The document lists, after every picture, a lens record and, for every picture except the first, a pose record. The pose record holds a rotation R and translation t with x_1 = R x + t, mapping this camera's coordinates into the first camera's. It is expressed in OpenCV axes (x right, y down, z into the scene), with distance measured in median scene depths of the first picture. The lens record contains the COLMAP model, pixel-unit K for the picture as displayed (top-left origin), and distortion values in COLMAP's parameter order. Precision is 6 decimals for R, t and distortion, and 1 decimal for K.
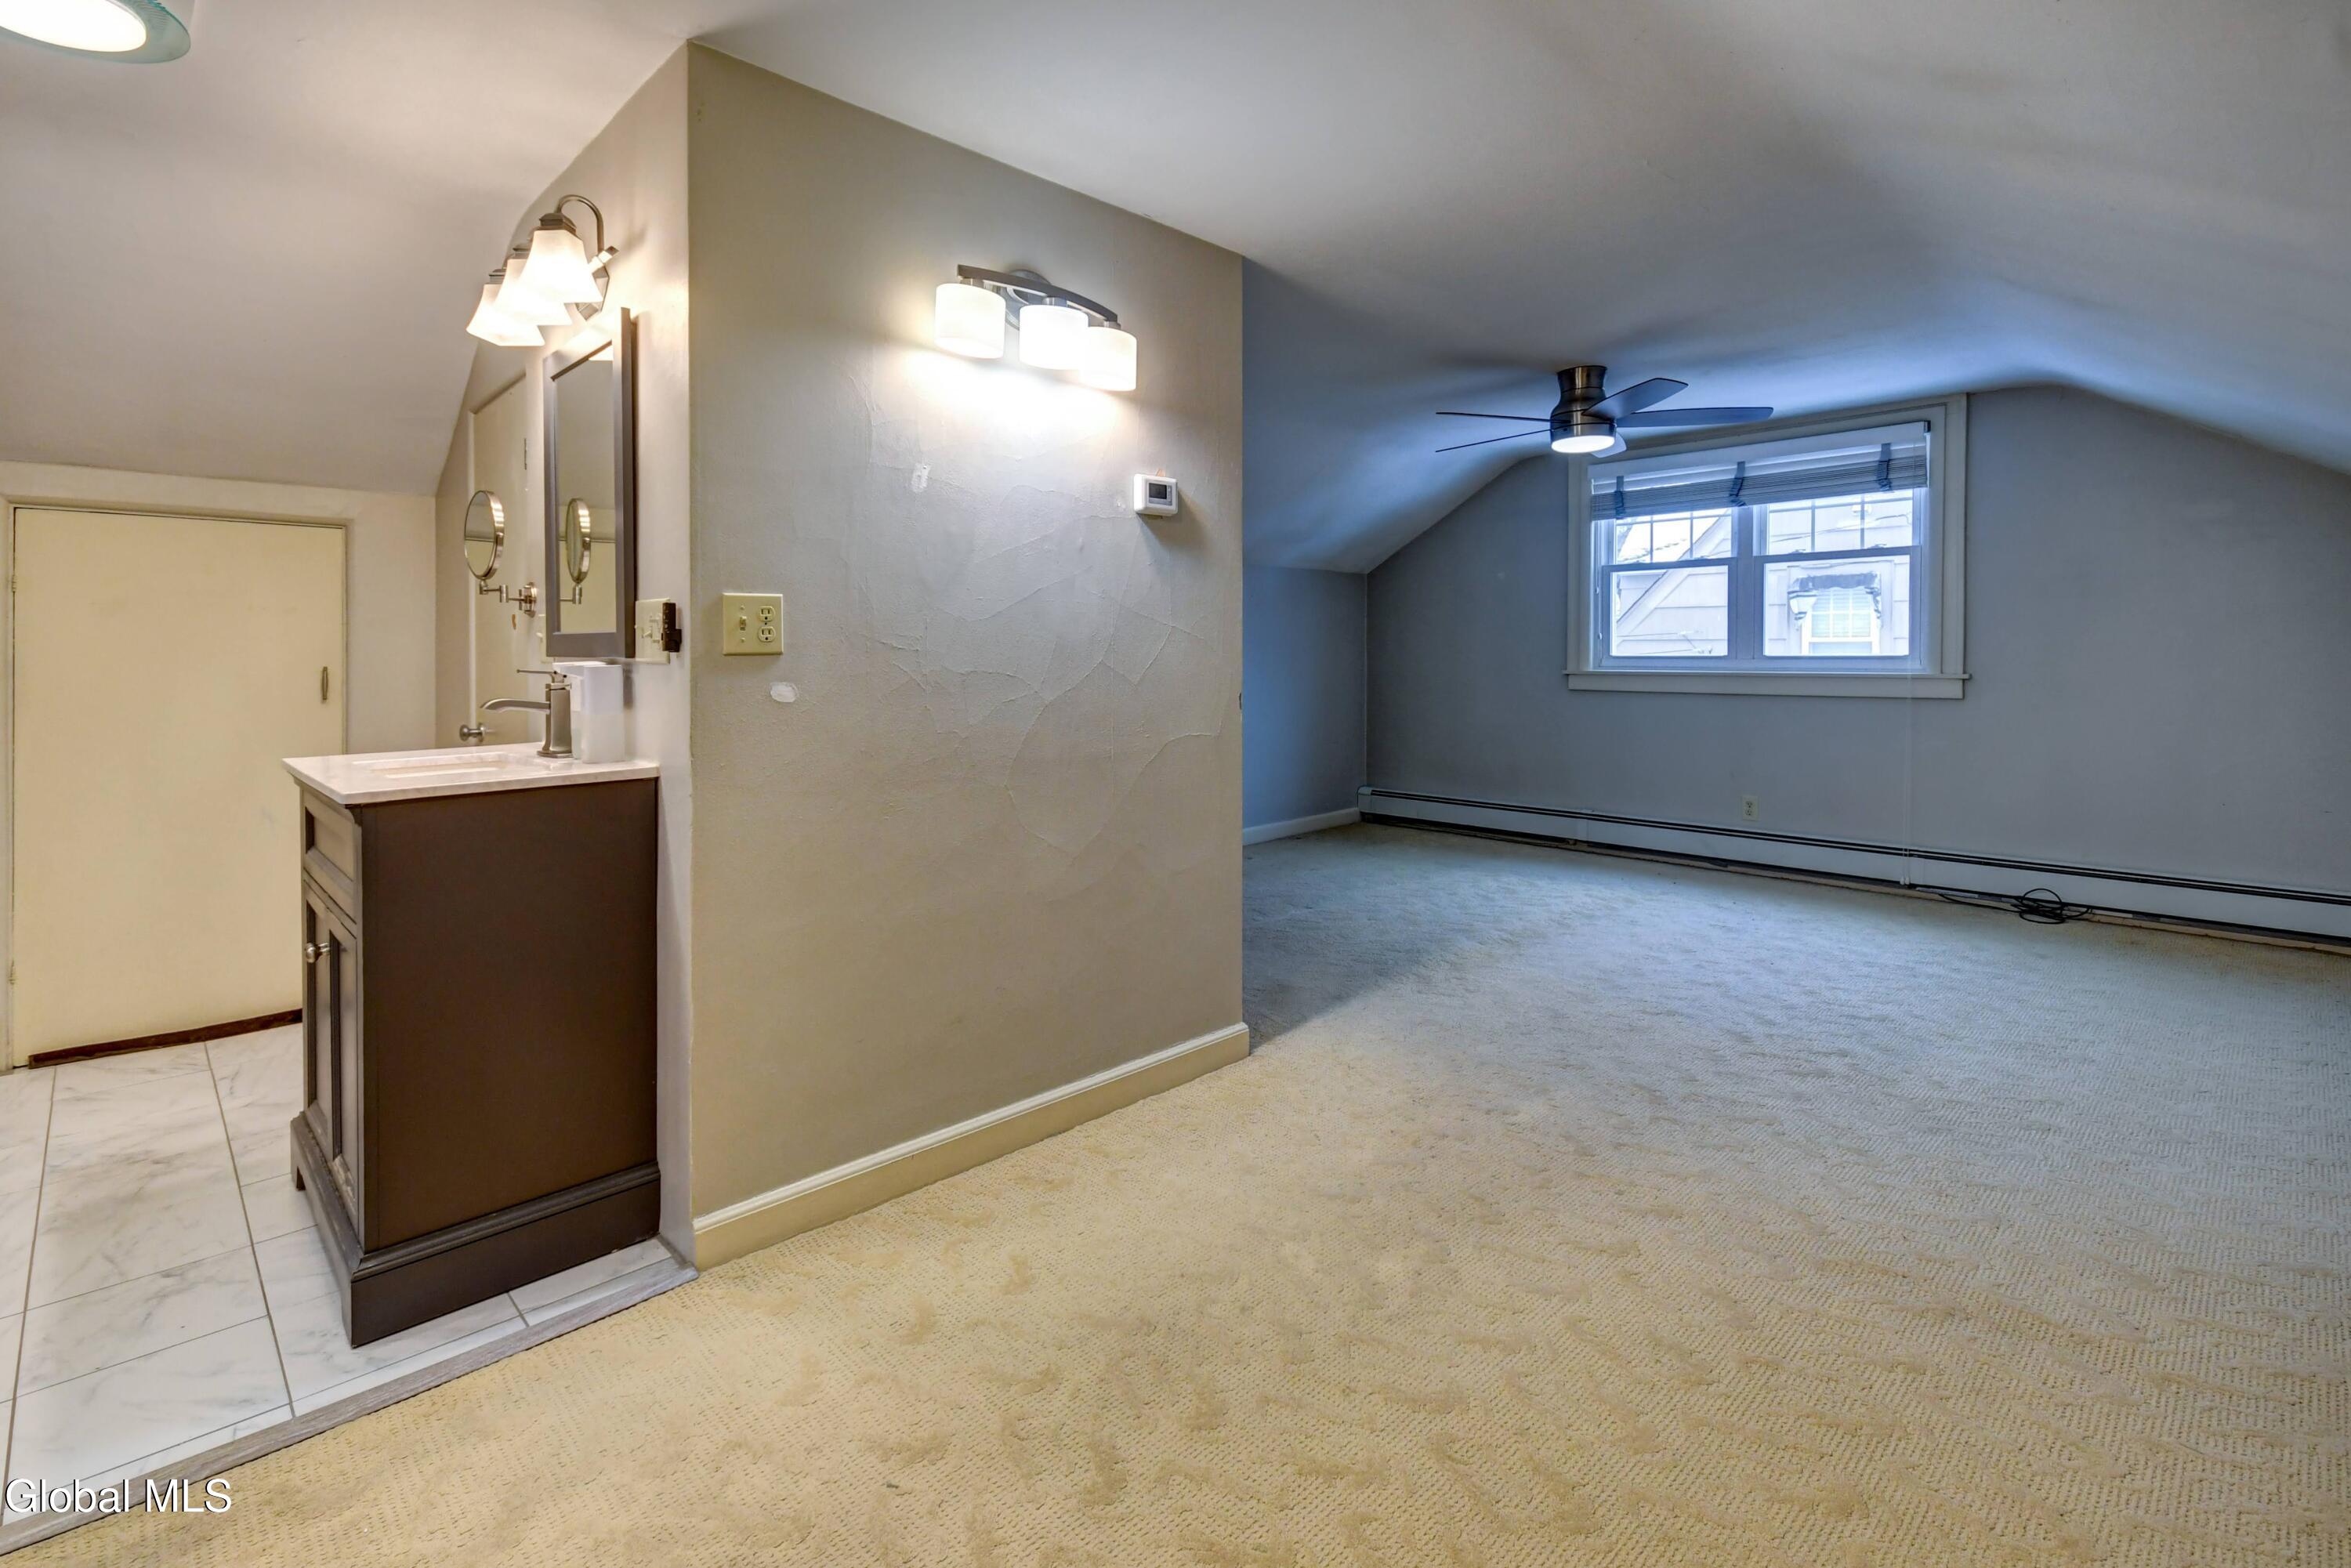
lens RADIAL K [[1076.1, 0, 1150.2], [0, 1076.1, 658.9], [0, 0, 1]] dist [0.016903, -0.007115]
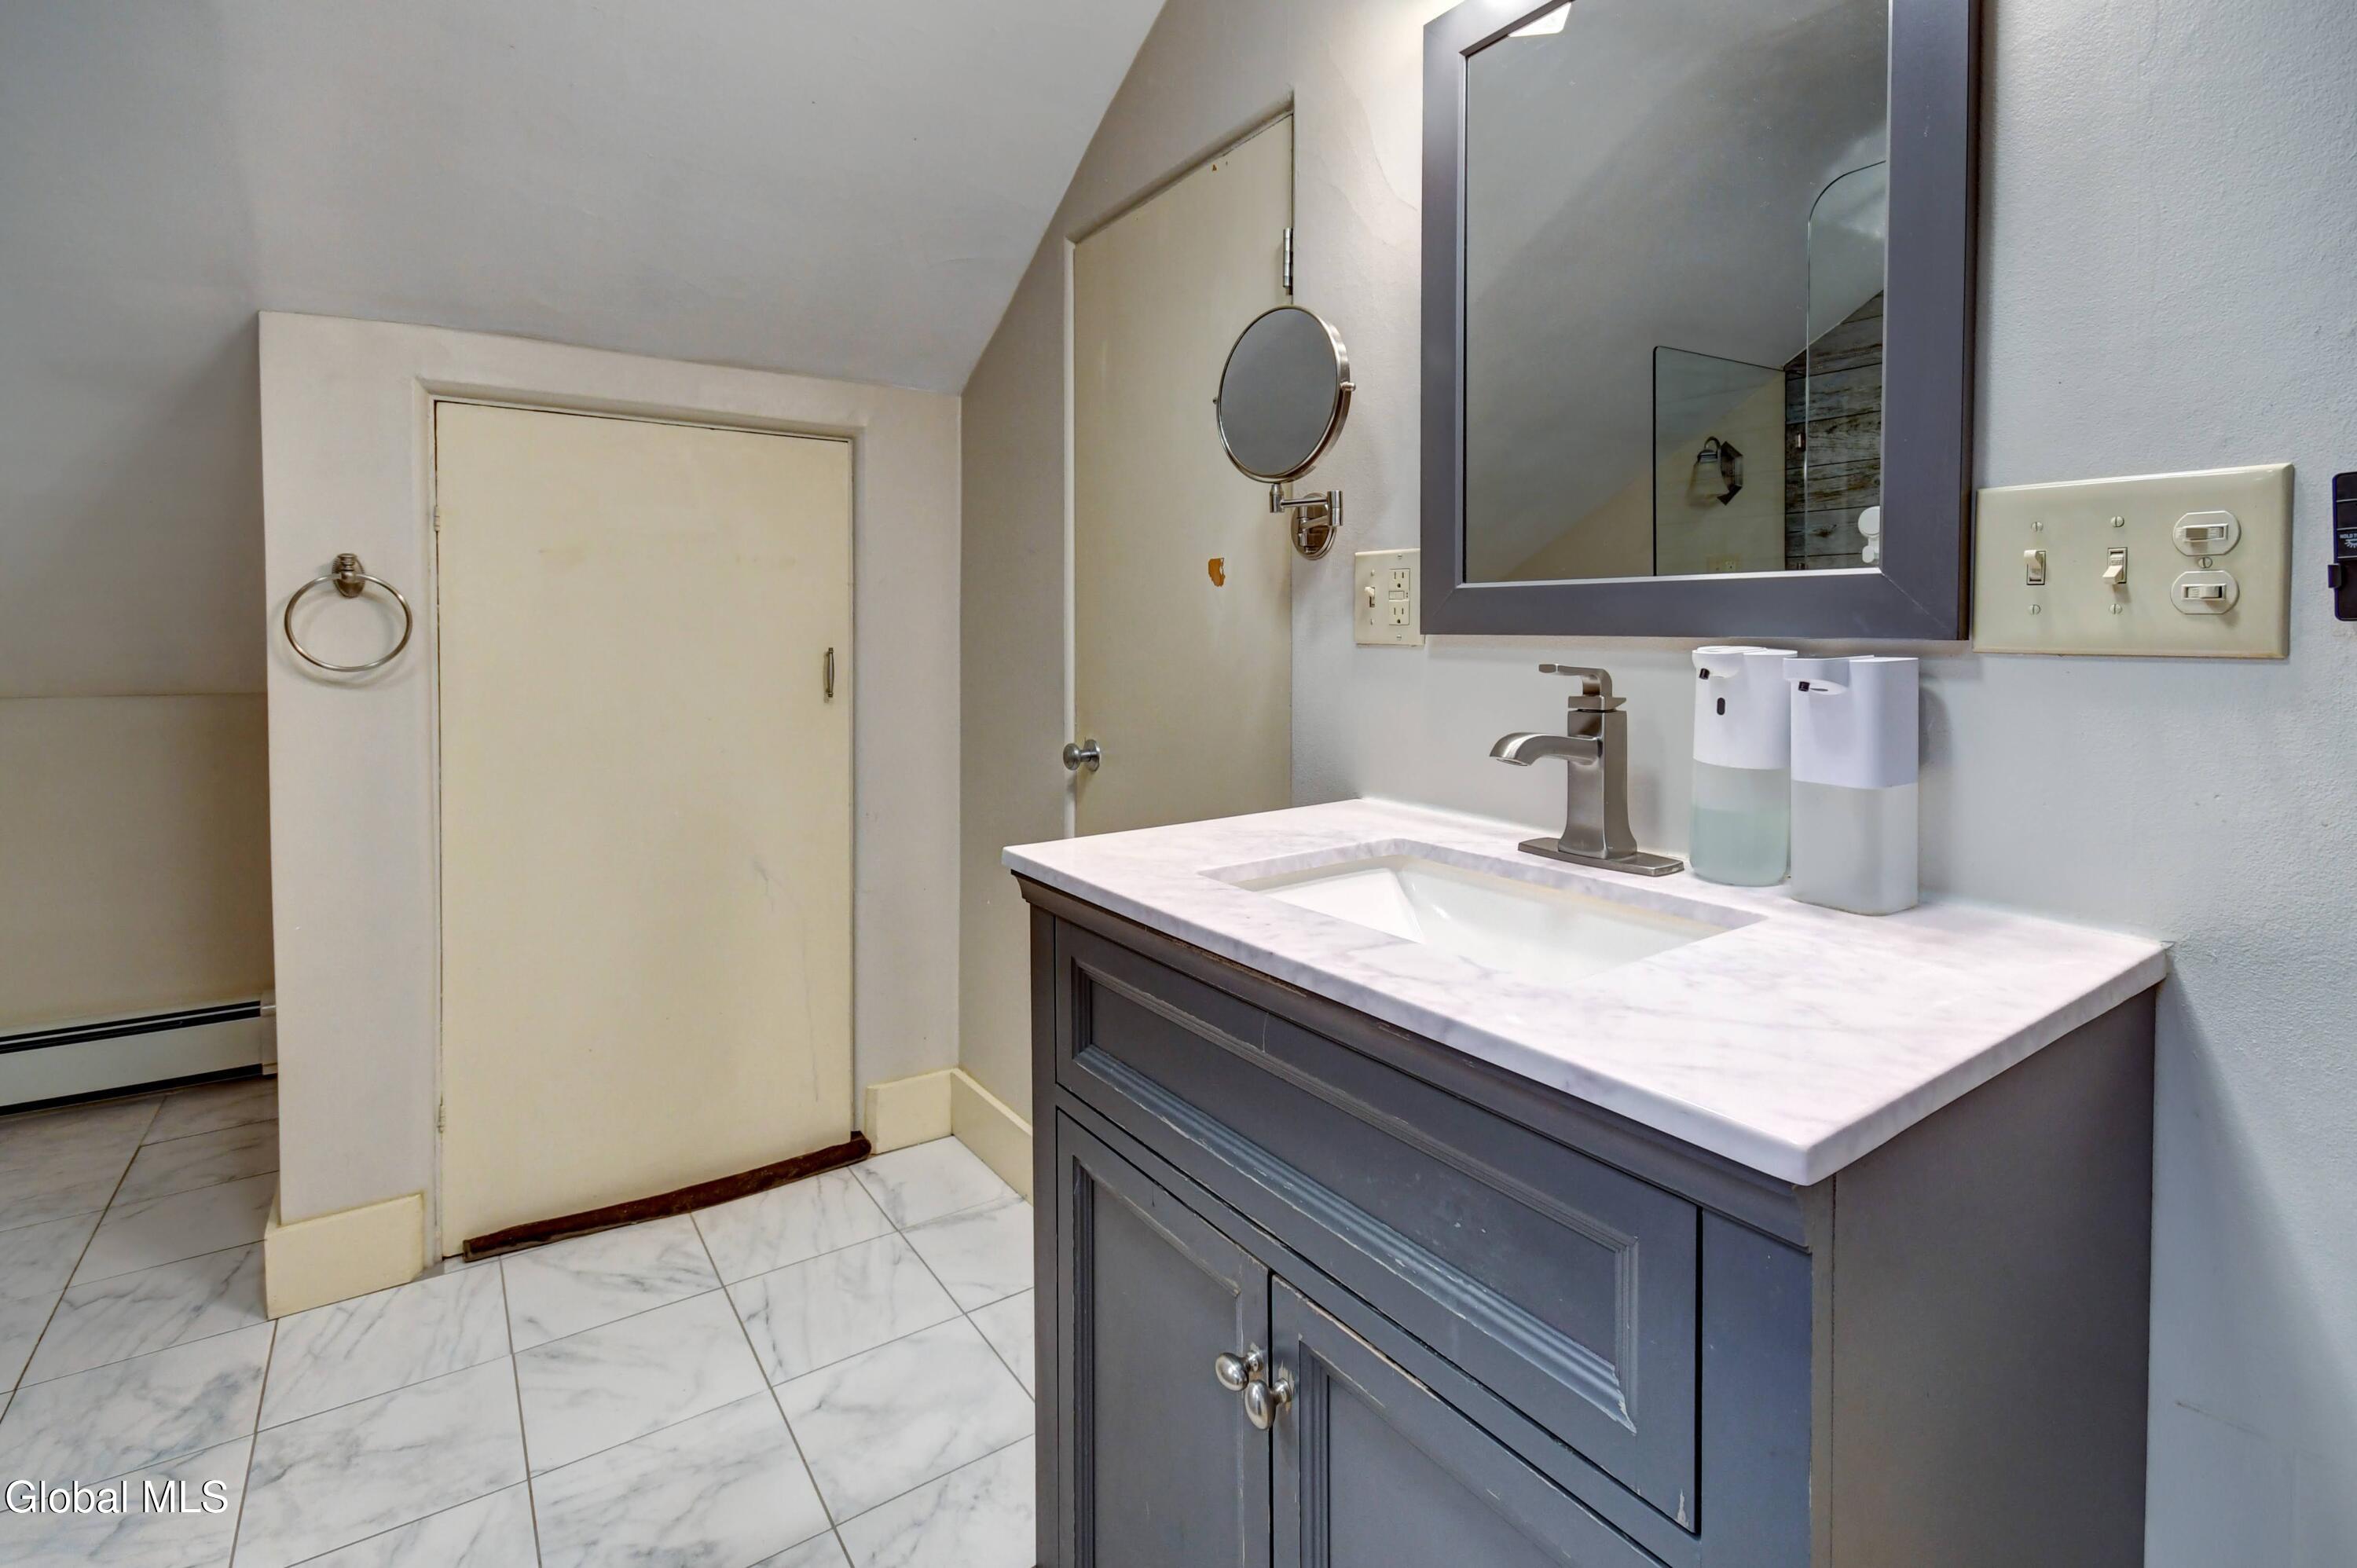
lens RADIAL K [[1078.8, 0, 1205.8], [0, 1078.8, 658.9], [0, 0, 1]] dist [0.016903, -0.007115]
pose [[0.990388, 0.004399, -0.138249, -0.499334], [-0.001178, 0.999726, 0.023372, -0.002182], [0.138314, -0.022984, 0.990122, 0.419868]]
